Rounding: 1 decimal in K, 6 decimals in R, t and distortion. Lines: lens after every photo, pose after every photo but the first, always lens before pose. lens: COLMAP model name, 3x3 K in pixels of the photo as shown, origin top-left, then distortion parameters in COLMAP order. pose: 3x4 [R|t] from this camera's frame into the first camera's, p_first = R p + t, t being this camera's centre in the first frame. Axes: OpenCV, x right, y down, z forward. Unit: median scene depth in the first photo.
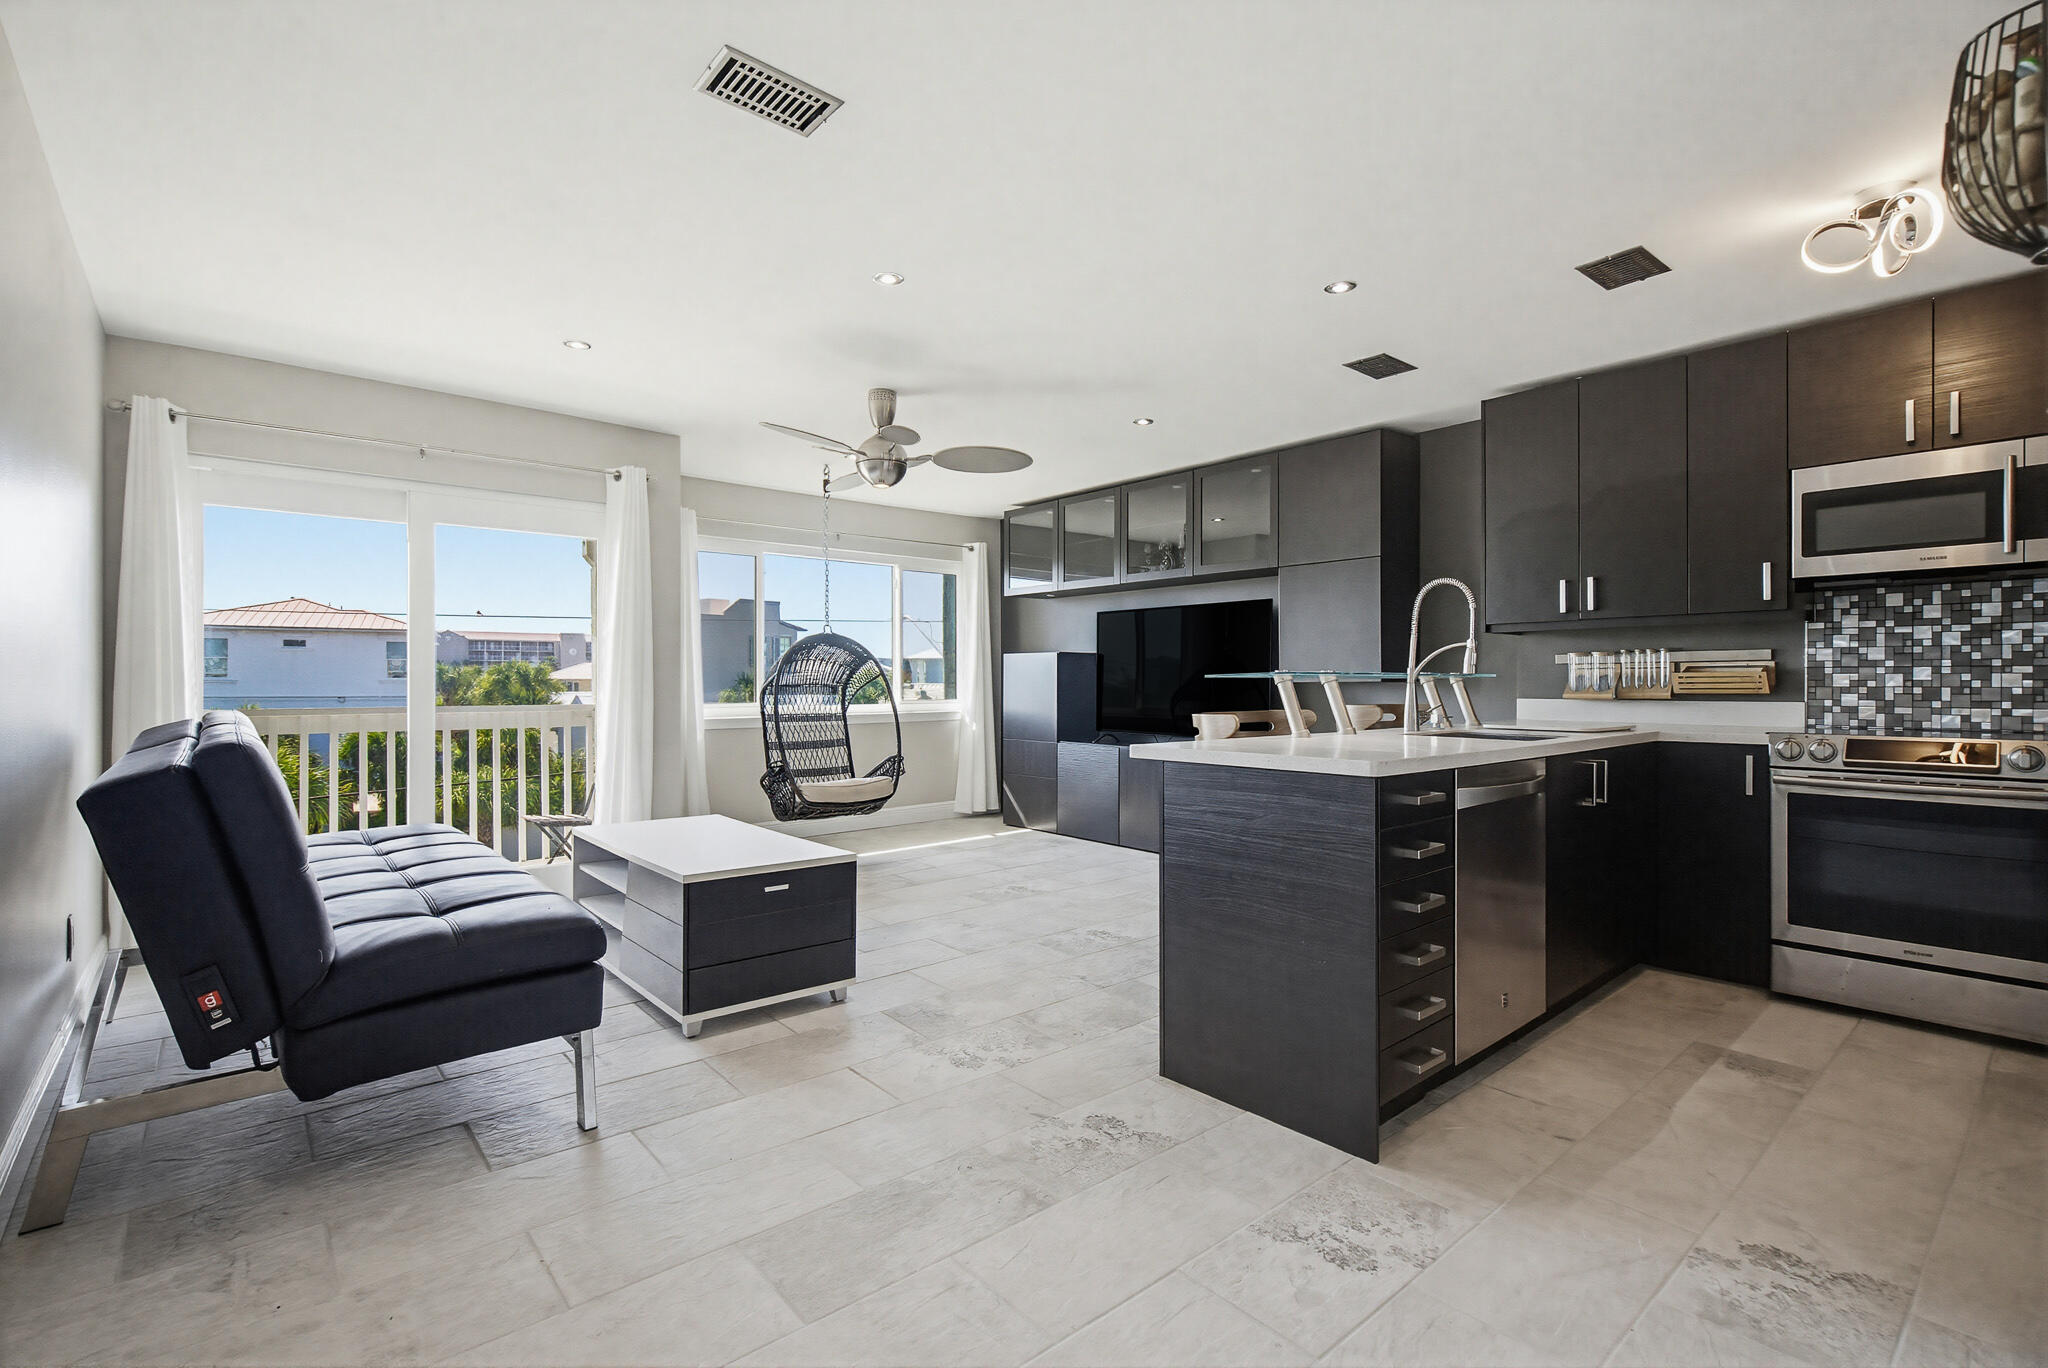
lens RADIAL K [[926.6, 0, 1019.5], [0, 926.6, 684.4], [0, 0, 1]] dist [0.003116, -0.002200]
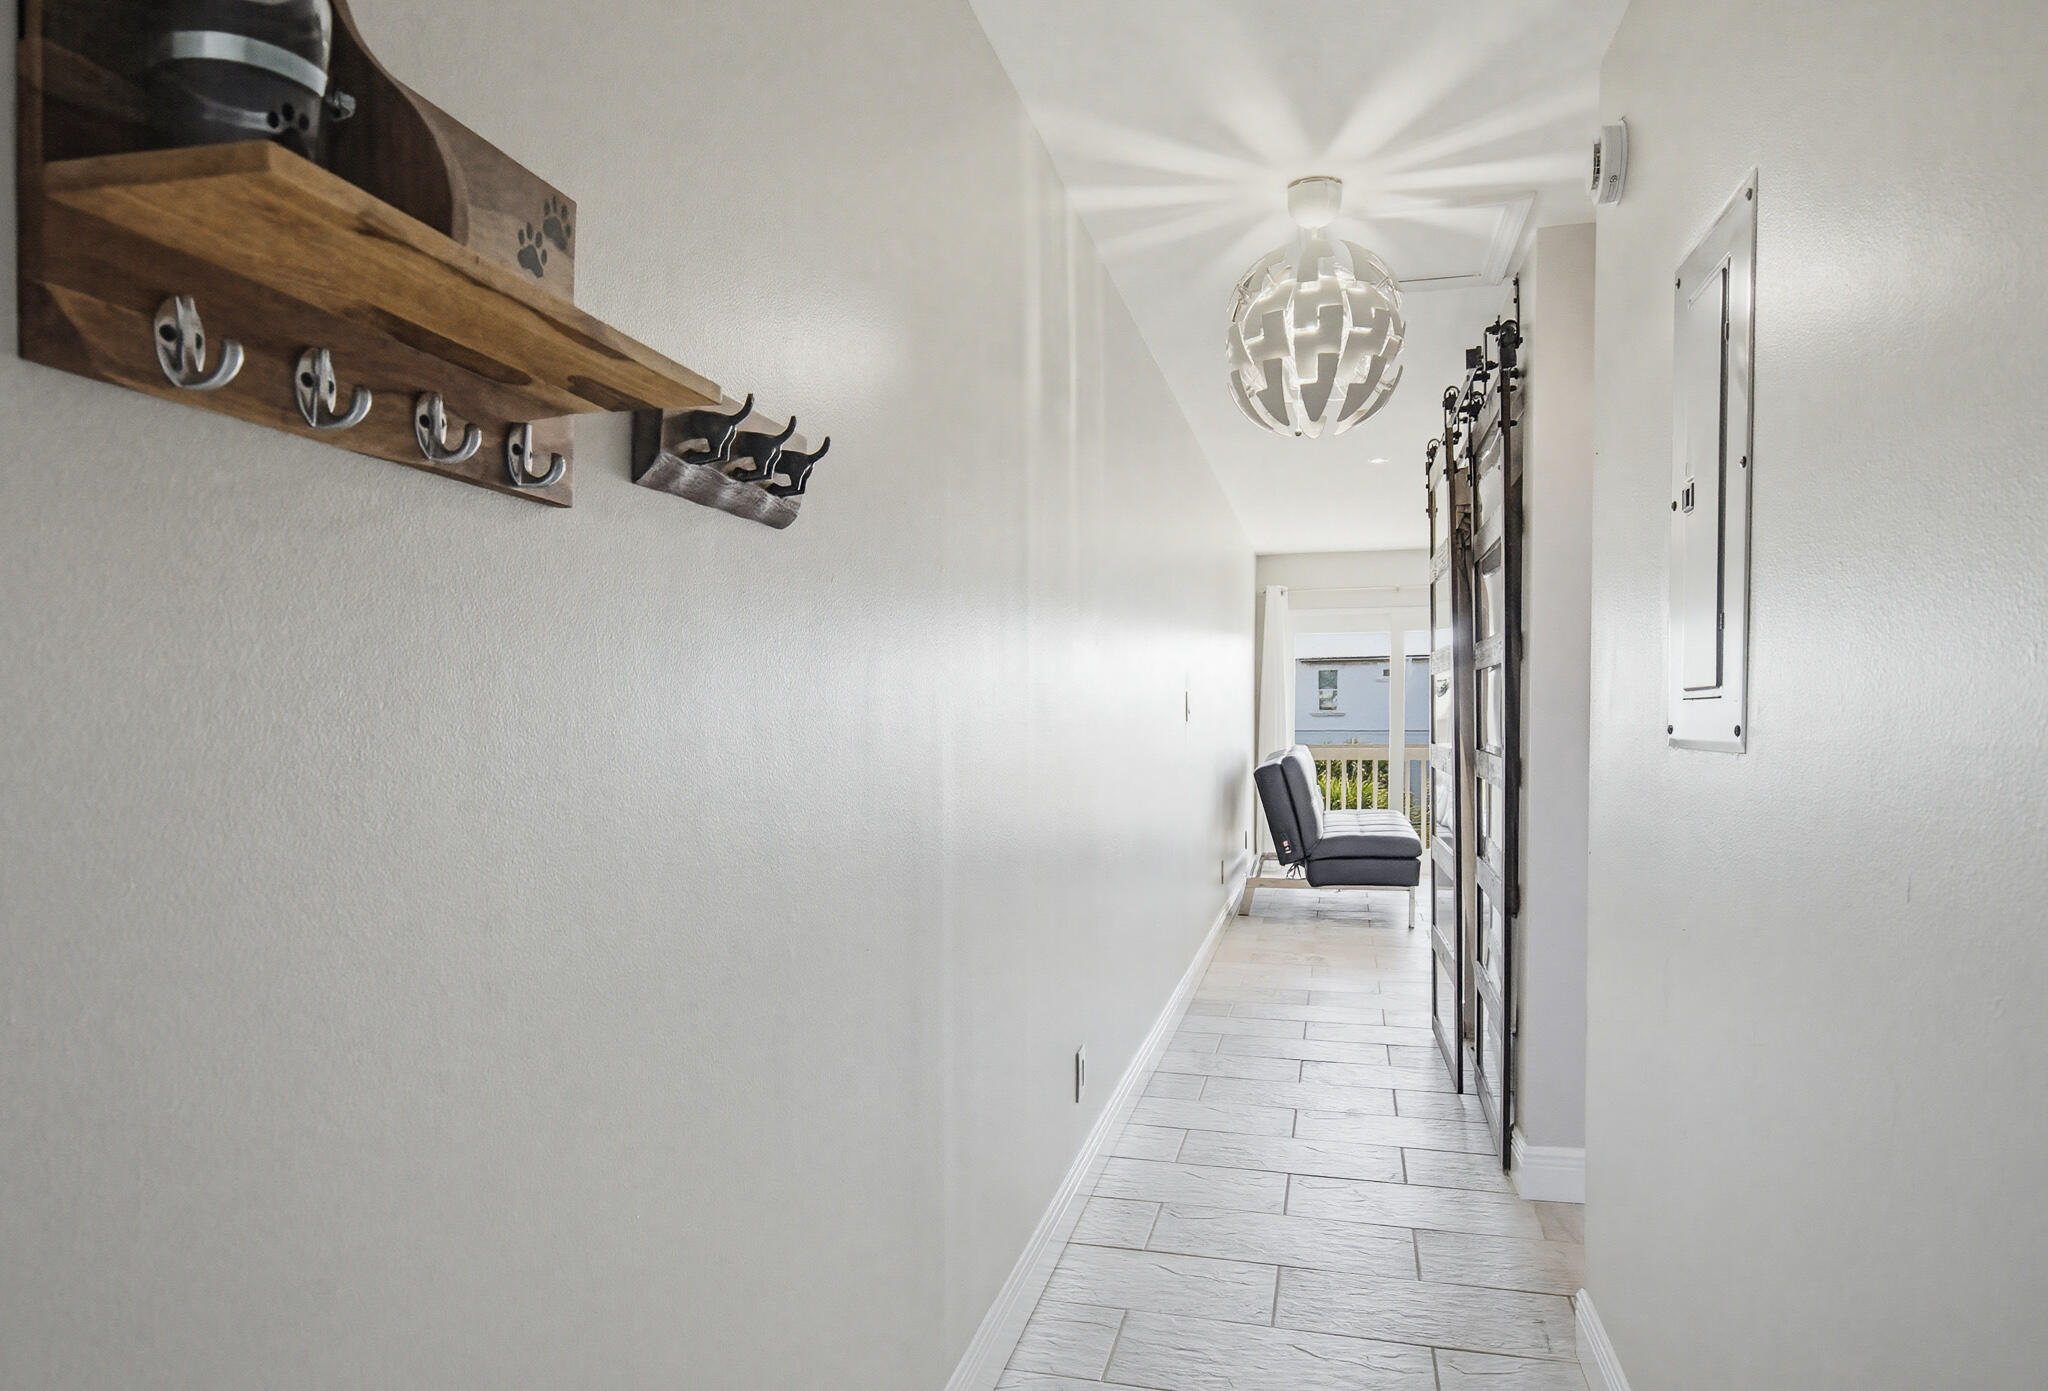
lens RADIAL K [[1298.3, 0, 965.3], [0, 1298.3, 768.0], [0, 0, 1]] dist [0.002214, -0.000230]
pose [[0.548879, 0.031985, -0.835289, 1.041465], [0.003358, 0.999175, 0.040467, -0.034771], [0.835895, -0.025016, 0.548319, -1.092490]]
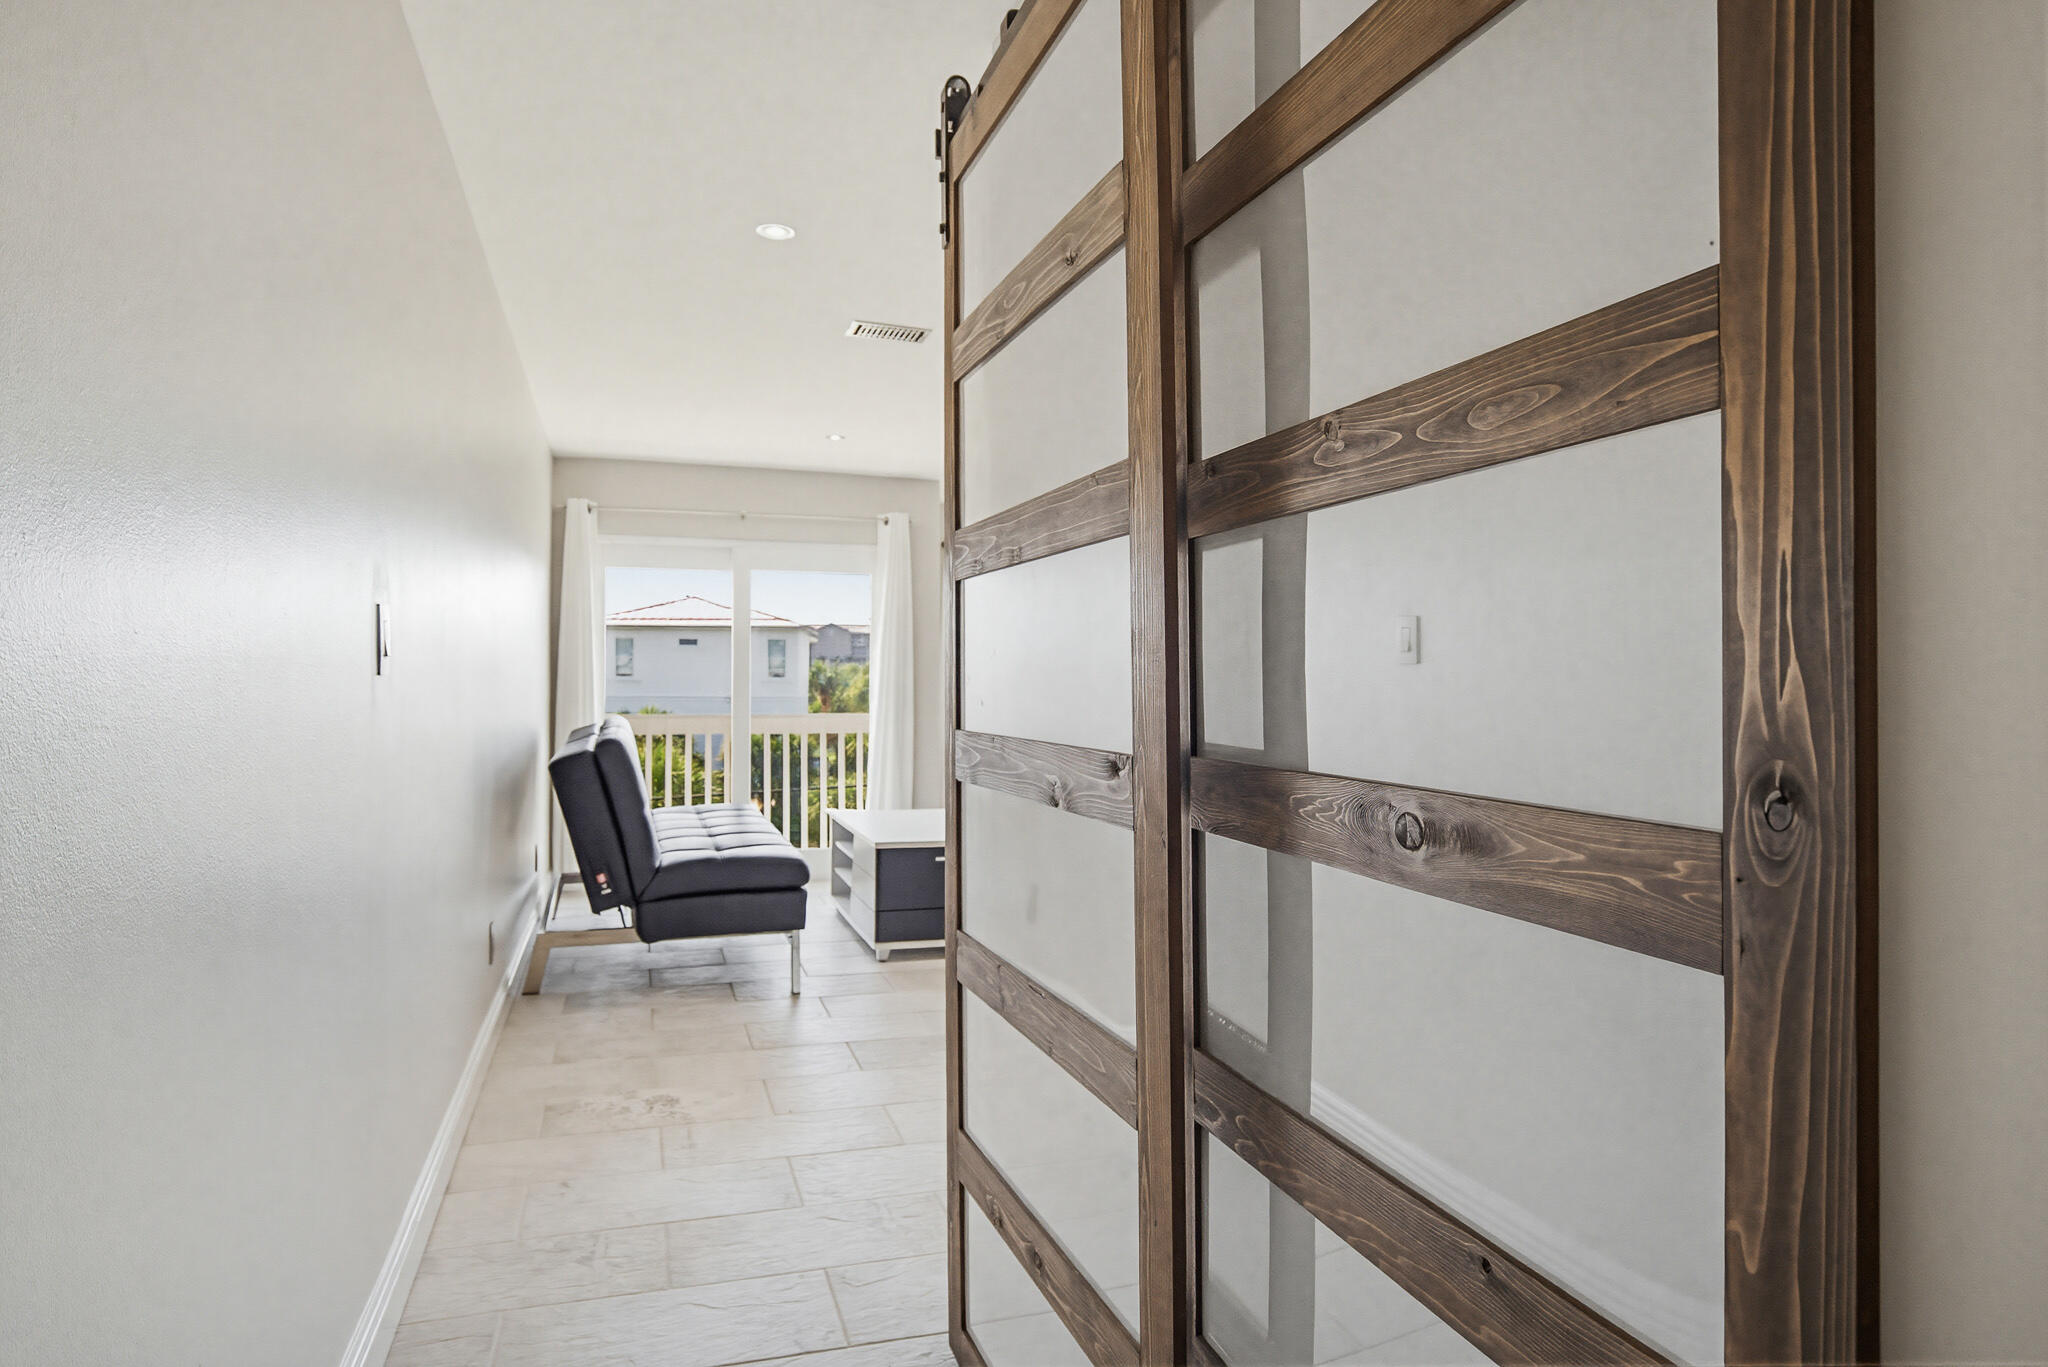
lens RADIAL K [[1198.1, 0, 1030.0], [0, 1198.1, 678.8], [0, 0, 1]] dist [-0.006743, 0.001674]
pose [[0.925198, 0.002987, -0.379474, 0.423936], [-0.005006, 0.999978, -0.004335, -0.025272], [0.379452, 0.005910, 0.925192, -0.456533]]
